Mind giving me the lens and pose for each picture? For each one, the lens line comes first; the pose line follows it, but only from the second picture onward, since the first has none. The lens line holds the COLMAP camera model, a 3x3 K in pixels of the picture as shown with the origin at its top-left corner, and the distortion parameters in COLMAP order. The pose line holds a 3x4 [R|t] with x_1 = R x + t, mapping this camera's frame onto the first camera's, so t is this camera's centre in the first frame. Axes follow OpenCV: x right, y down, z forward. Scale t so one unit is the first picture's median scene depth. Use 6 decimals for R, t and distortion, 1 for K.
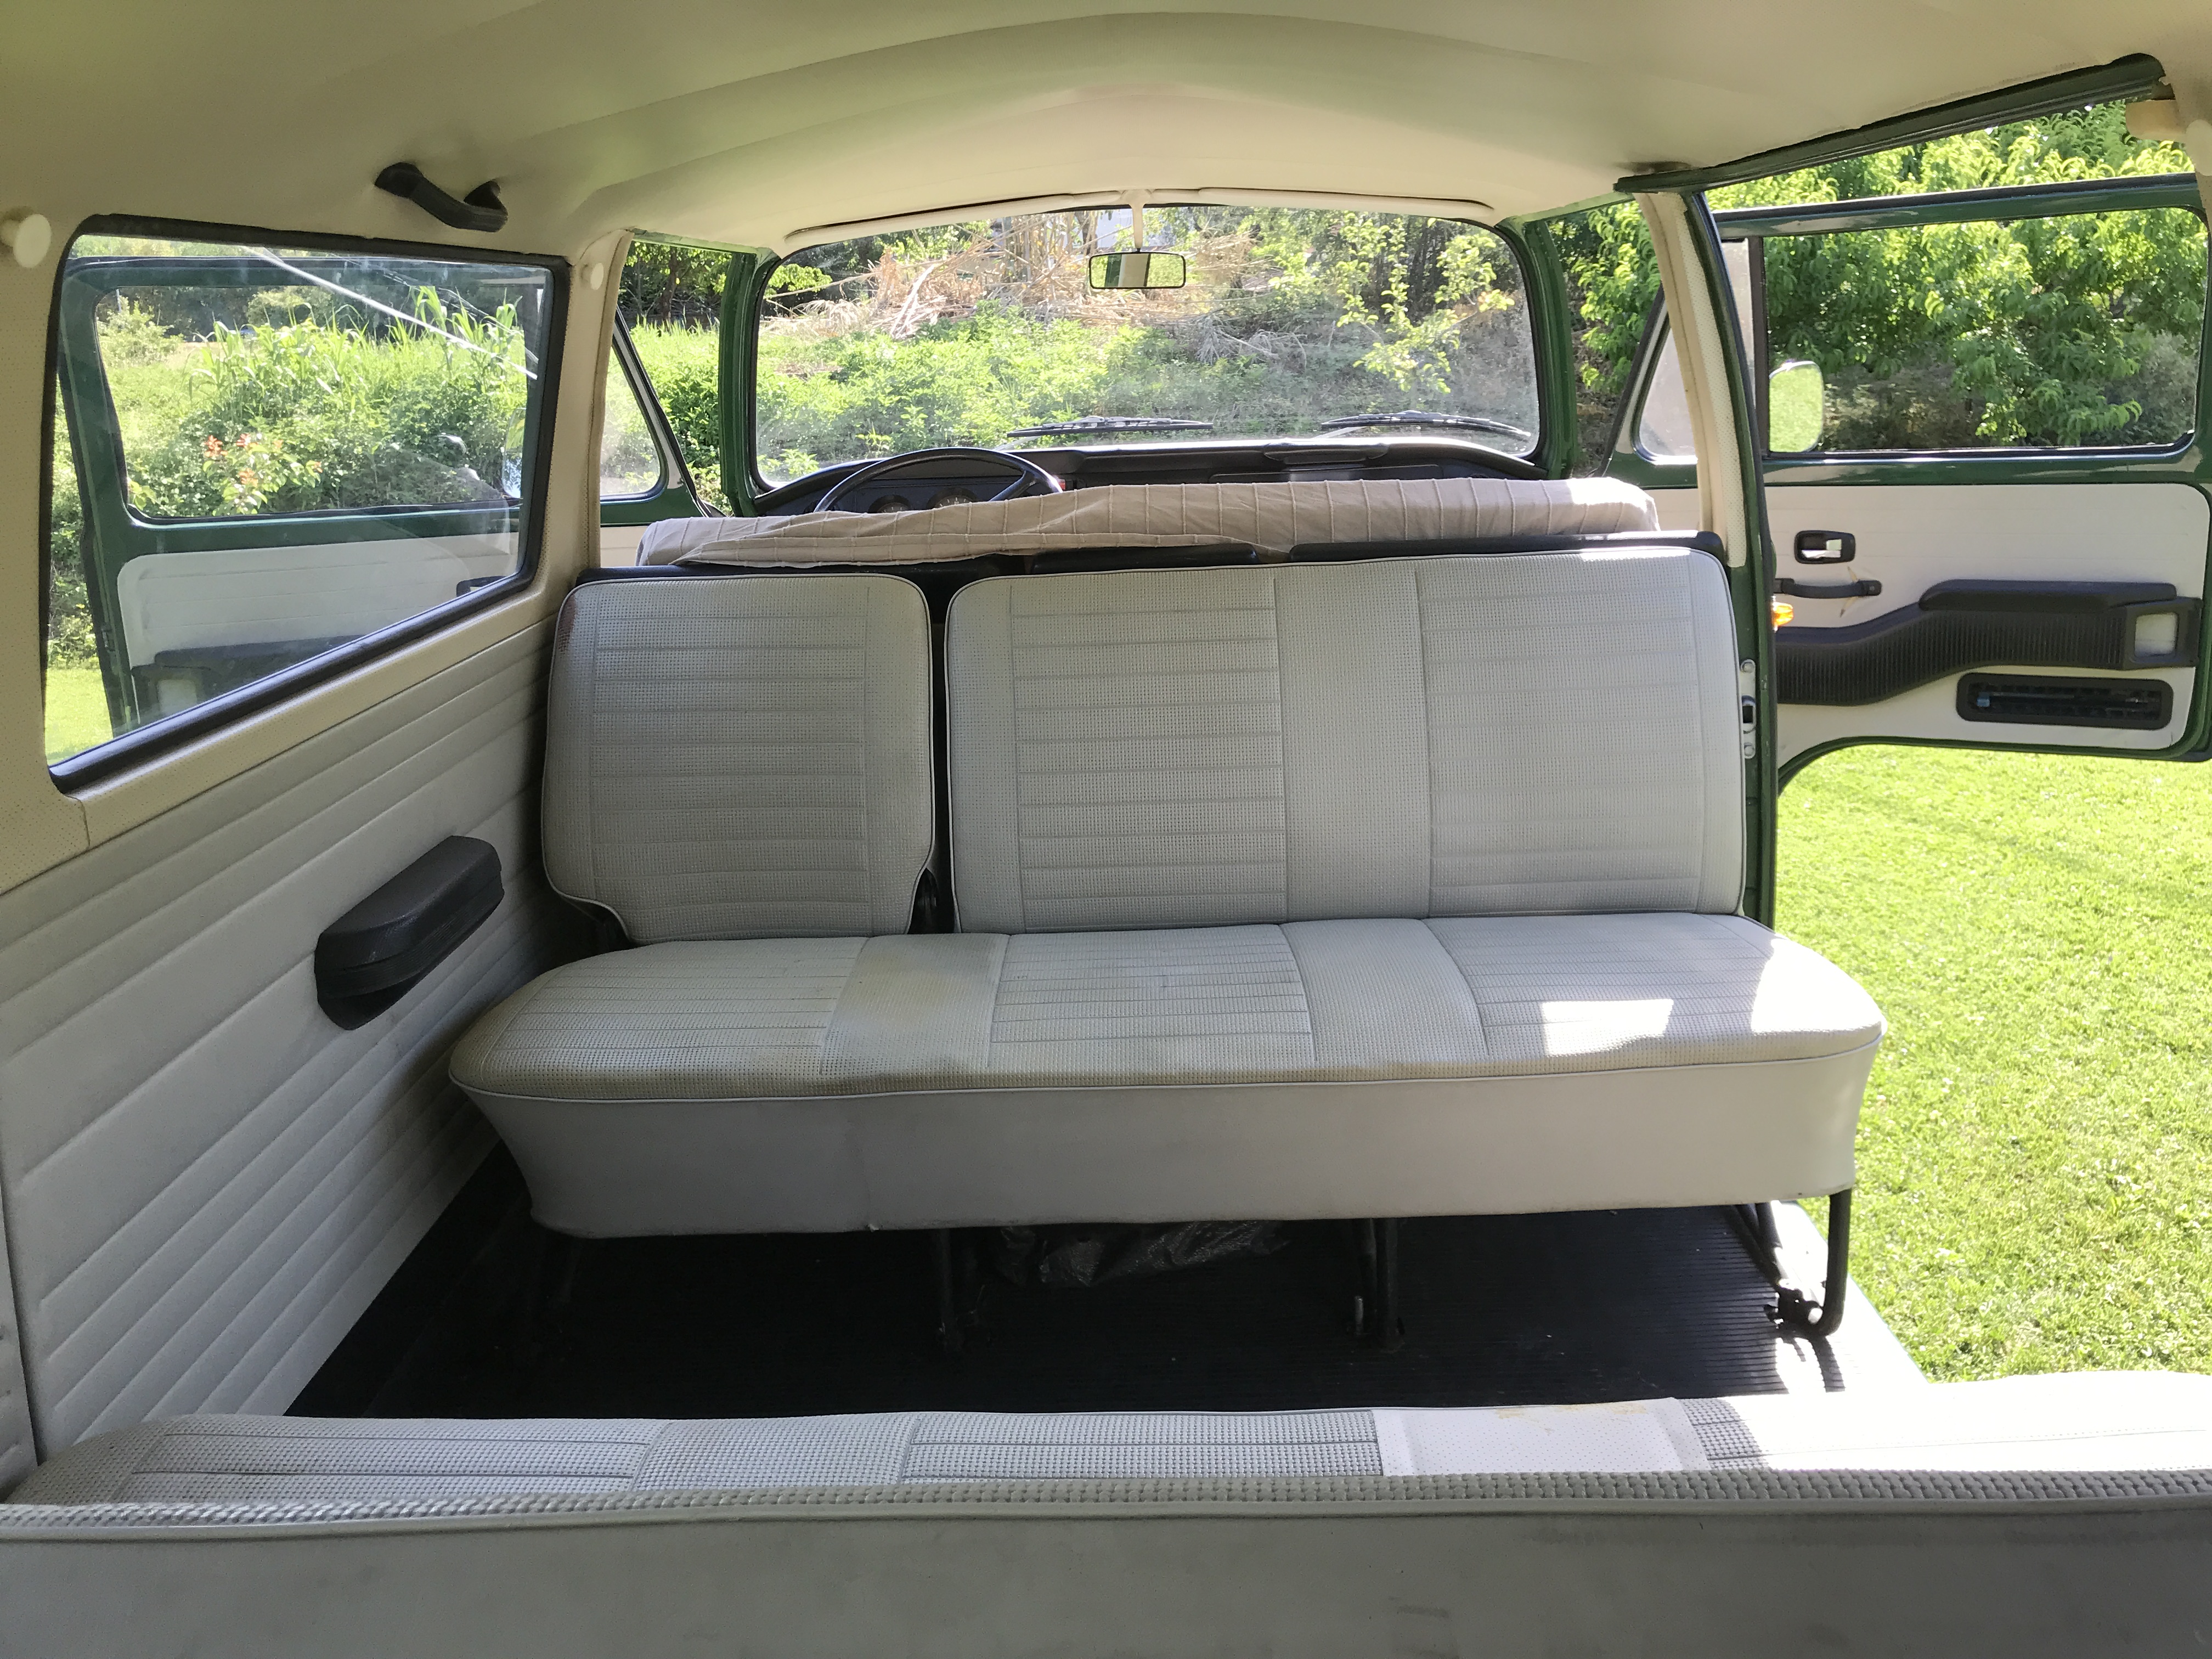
lens RADIAL K [[1792.2, 0, 1106.0], [0, 1792.2, 829.5], [0, 0, 1]] dist [-0.045023, 0.060645]
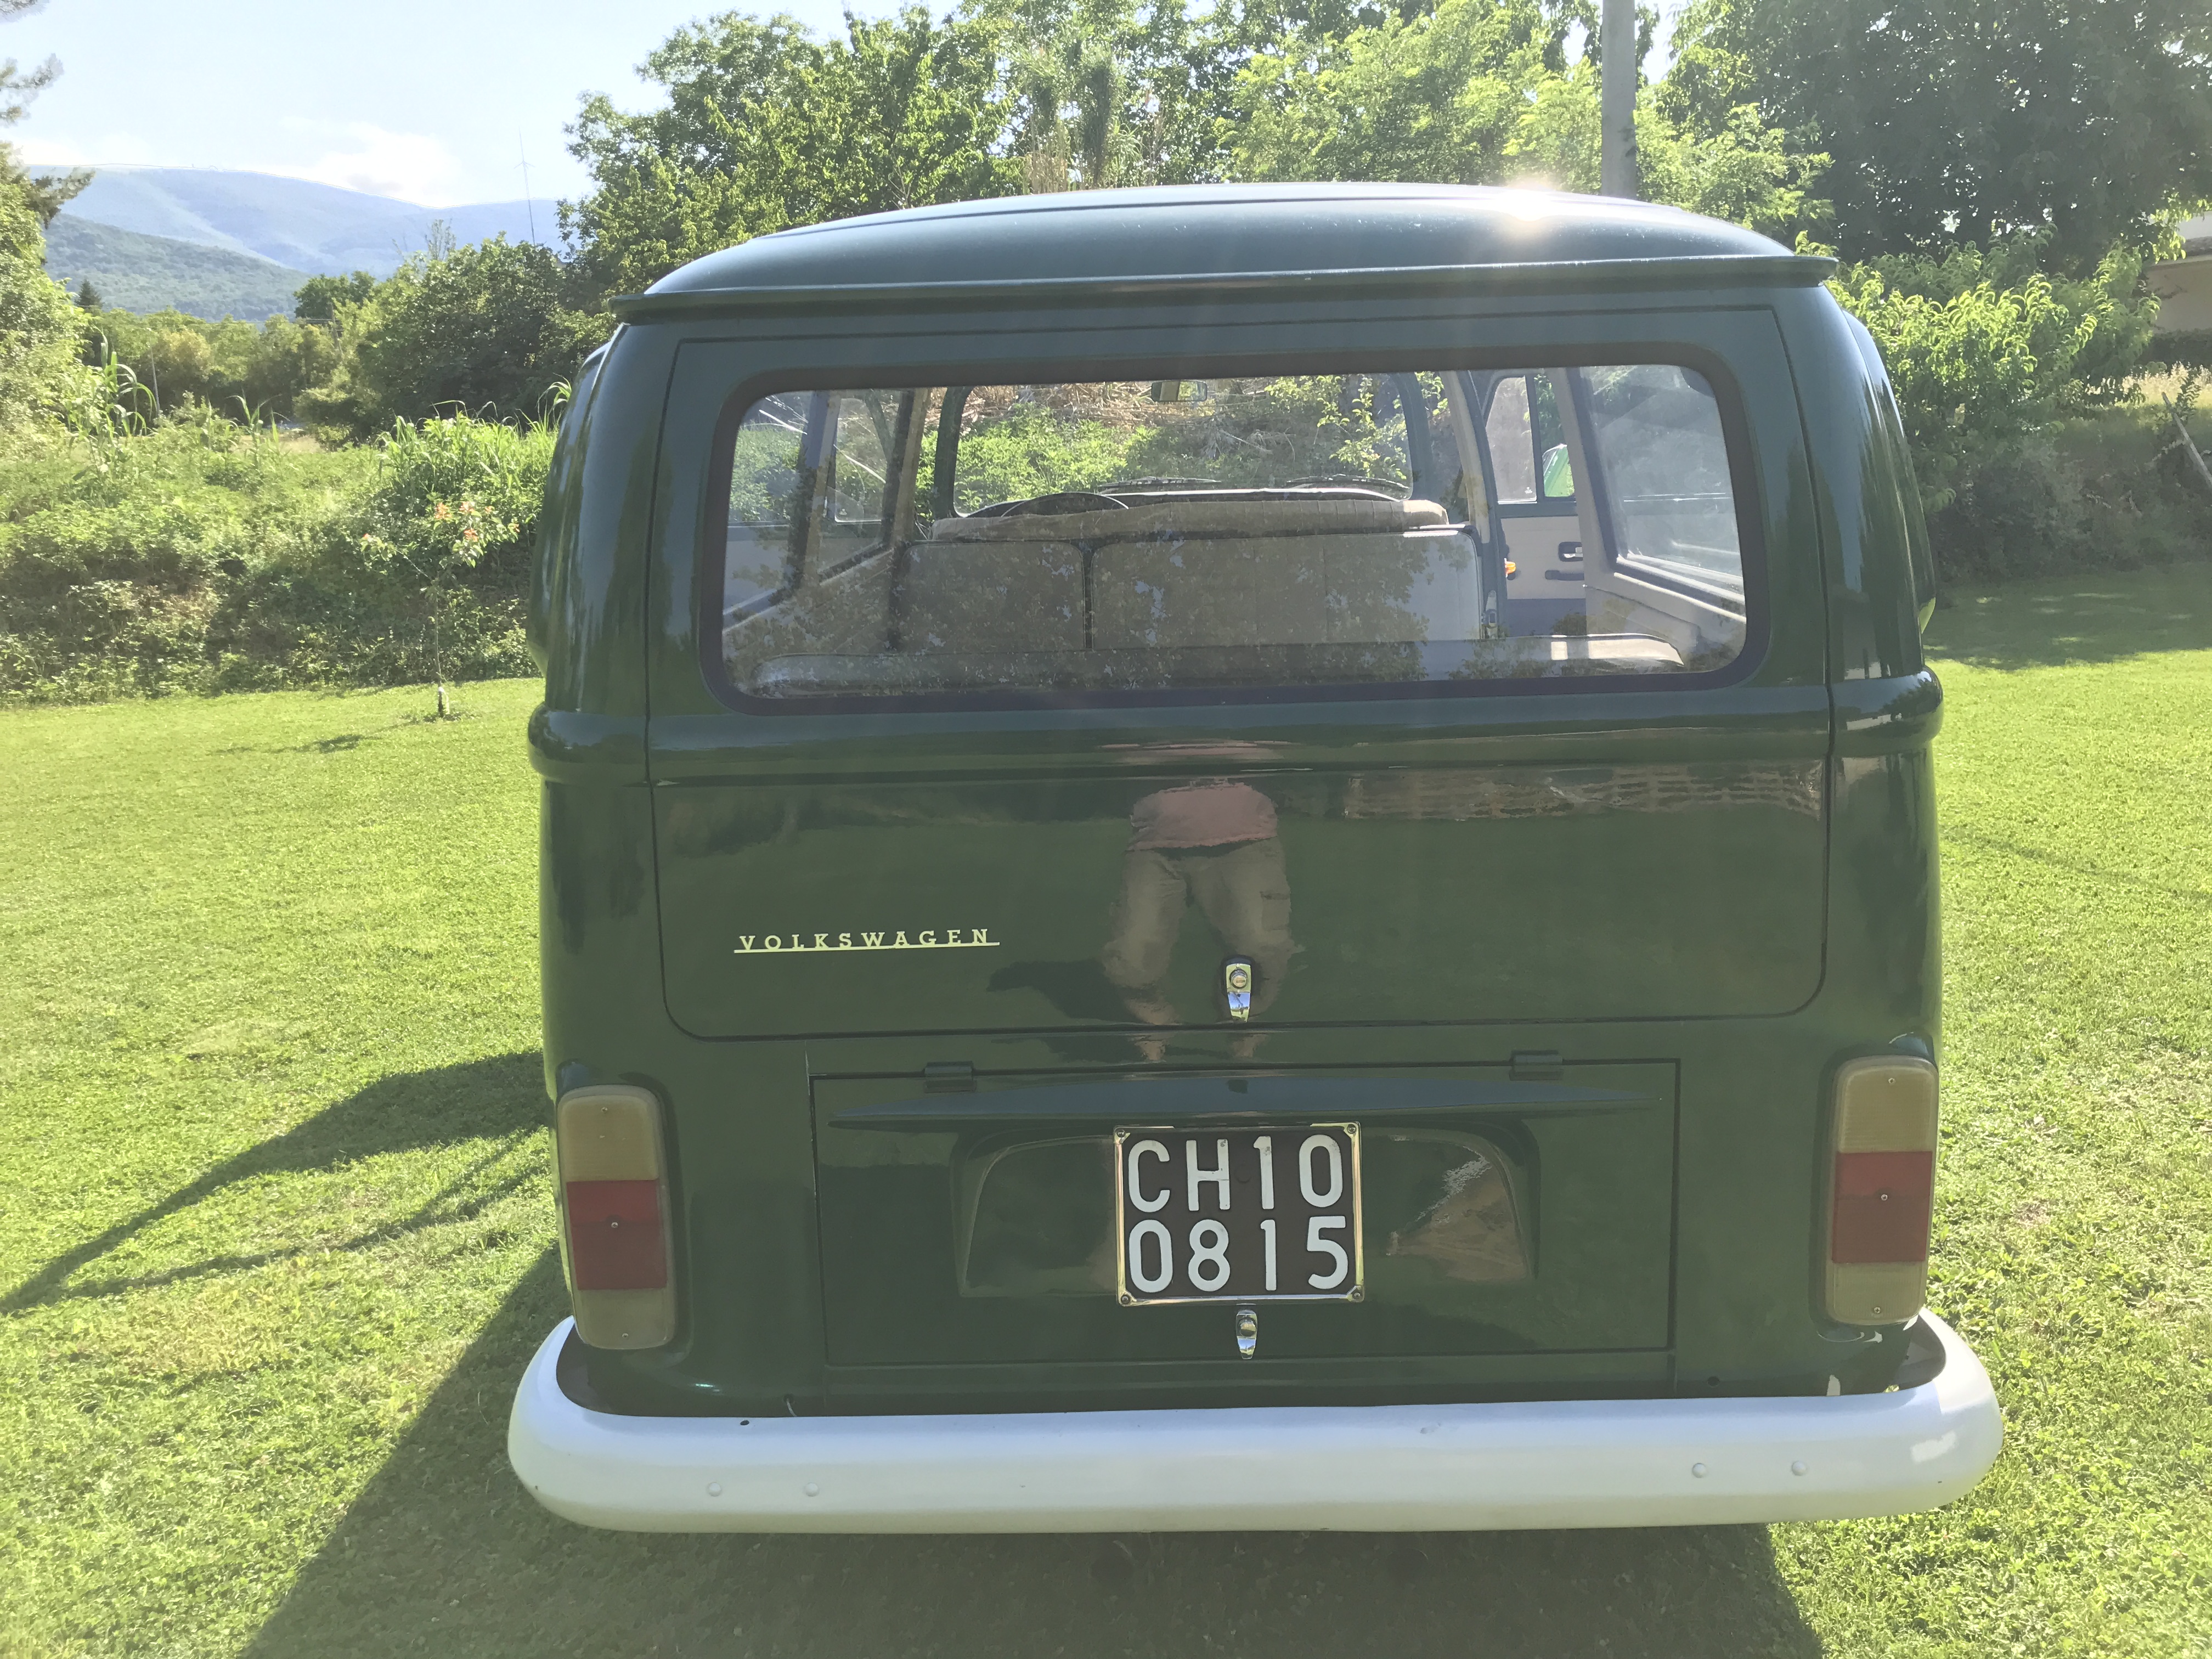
lens RADIAL K [[1769.9, 0, 1114.4], [0, 1769.9, 825.4], [0, 0, 1]] dist [-0.008700, 0.003892]
pose [[0.999969, 0.006683, 0.004116, -0.011691], [-0.006454, 0.998555, -0.053354, 0.049844], [-0.004466, 0.053325, 0.998567, -0.172529]]
